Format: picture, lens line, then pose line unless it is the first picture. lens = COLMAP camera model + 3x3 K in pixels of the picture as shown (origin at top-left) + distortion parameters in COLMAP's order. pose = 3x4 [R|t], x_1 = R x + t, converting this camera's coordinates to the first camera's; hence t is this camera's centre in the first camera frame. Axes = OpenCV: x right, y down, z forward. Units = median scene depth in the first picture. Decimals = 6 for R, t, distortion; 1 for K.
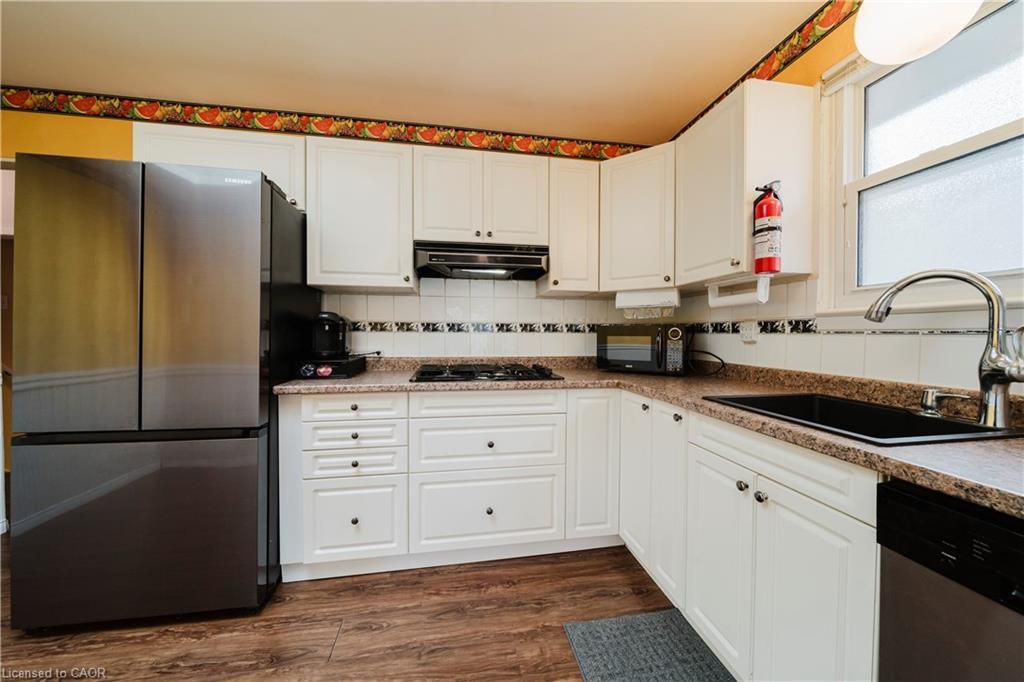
lens RADIAL K [[364.3, 0, 510.4], [0, 364.3, 341.1], [0, 0, 1]] dist [0.000802, -0.001672]
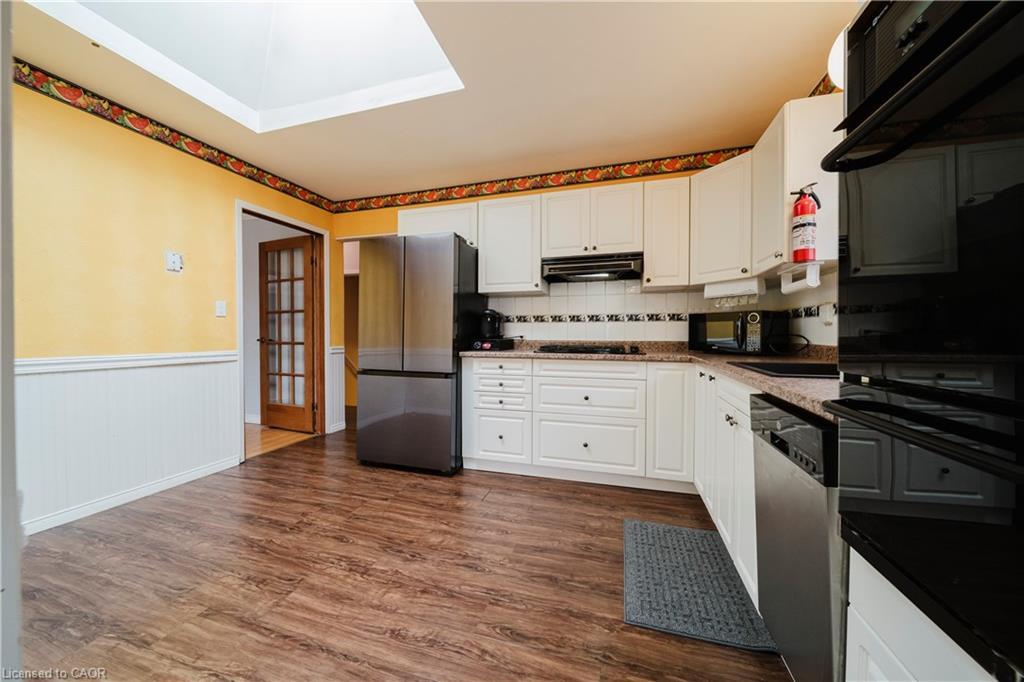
lens RADIAL K [[359.1, 0, 510.5], [0, 359.1, 341.1], [0, 0, 1]] dist [0.000214, -0.000104]
pose [[0.893691, 0.004931, -0.448655, 0.318828], [-0.005037, 0.999987, 0.000957, 0.063140], [0.448654, 0.001405, 0.893704, -0.401036]]
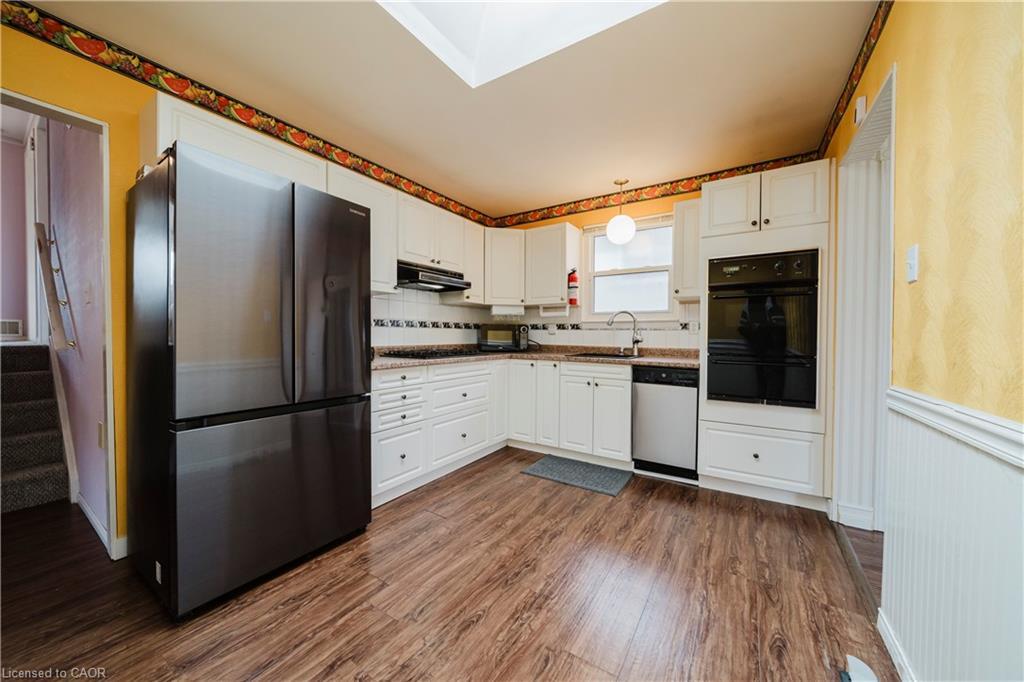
lens RADIAL K [[359.1, 0, 510.5], [0, 359.1, 341.1], [0, 0, 1]] dist [0.000214, -0.000104]
pose [[0.678831, -0.011628, 0.734203, -1.144383], [0.010618, 0.999926, 0.006019, 0.032073], [-0.734218, 0.003710, 0.678904, -0.272156]]
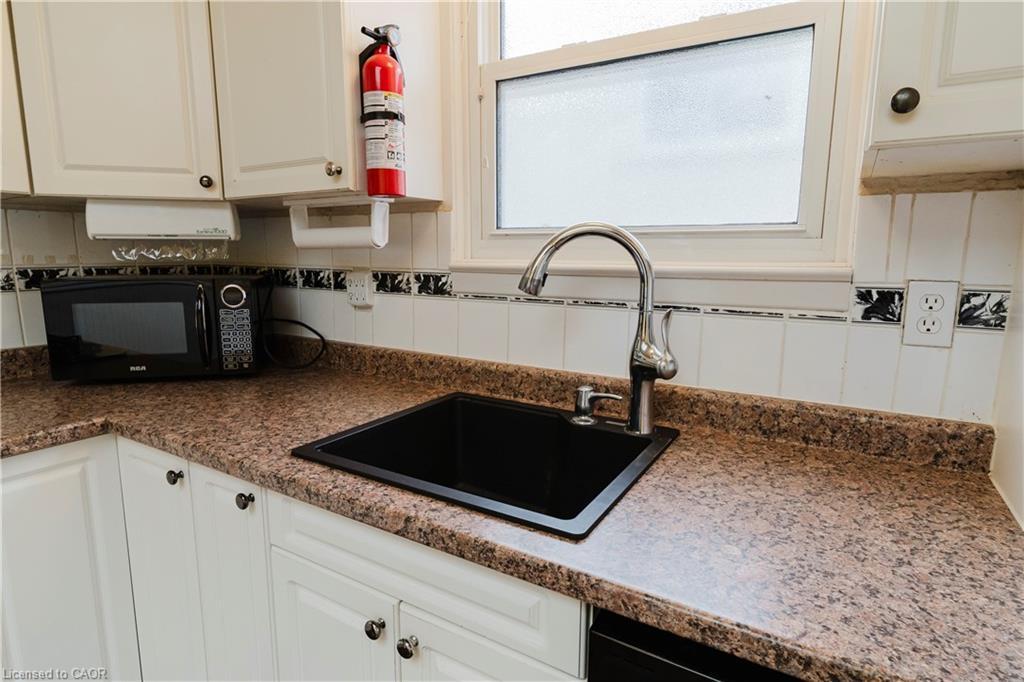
lens RADIAL K [[547.3, 0, 509.3], [0, 547.3, 340.9], [0, 0, 1]] dist [0.003065, 0.000603]
pose [[0.652843, -0.119717, 0.747974, 0.146691], [0.010909, 0.988816, 0.148743, -0.077851], [-0.757415, -0.088946, 0.646847, 0.249738]]
